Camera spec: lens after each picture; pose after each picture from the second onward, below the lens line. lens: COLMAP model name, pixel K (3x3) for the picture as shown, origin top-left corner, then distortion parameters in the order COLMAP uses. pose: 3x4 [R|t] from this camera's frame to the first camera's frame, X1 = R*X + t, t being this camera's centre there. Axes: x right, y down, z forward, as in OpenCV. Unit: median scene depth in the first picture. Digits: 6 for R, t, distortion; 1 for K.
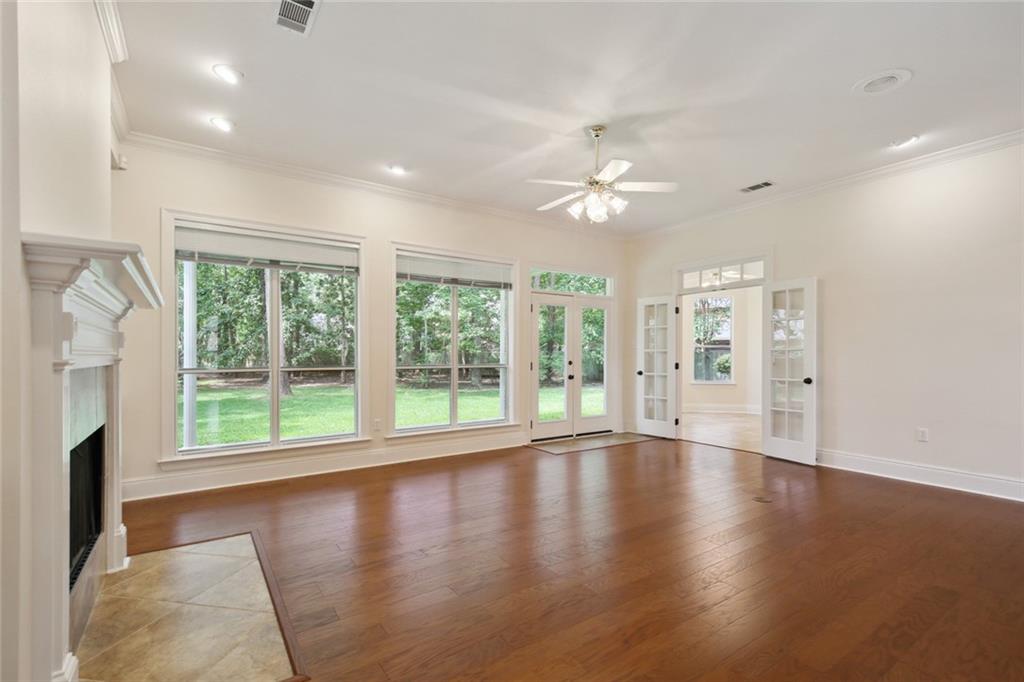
lens RADIAL K [[476.1, 0, 483.8], [0, 476.1, 356.3], [0, 0, 1]] dist [-0.006483, -0.001086]
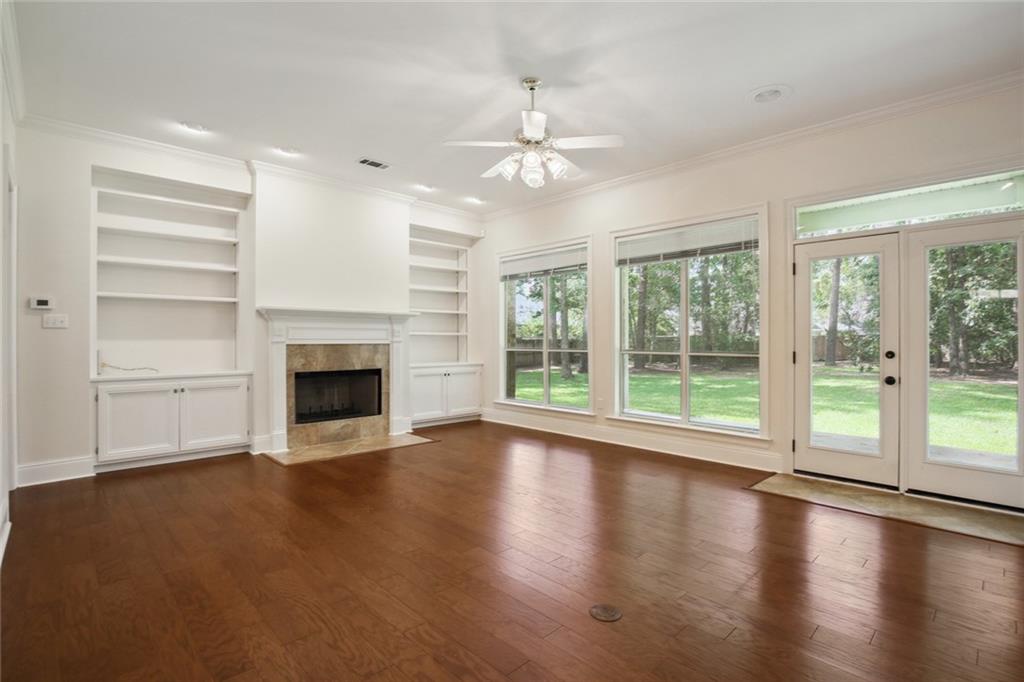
lens RADIAL K [[476.1, 0, 509.2], [0, 476.1, 339.2], [0, 0, 1]] dist [-0.006483, -0.001086]
pose [[0.186306, -0.001586, -0.982491, 0.747128], [-0.006926, 0.999972, -0.002928, 0.001147], [0.982467, 0.007350, 0.186290, 0.546097]]
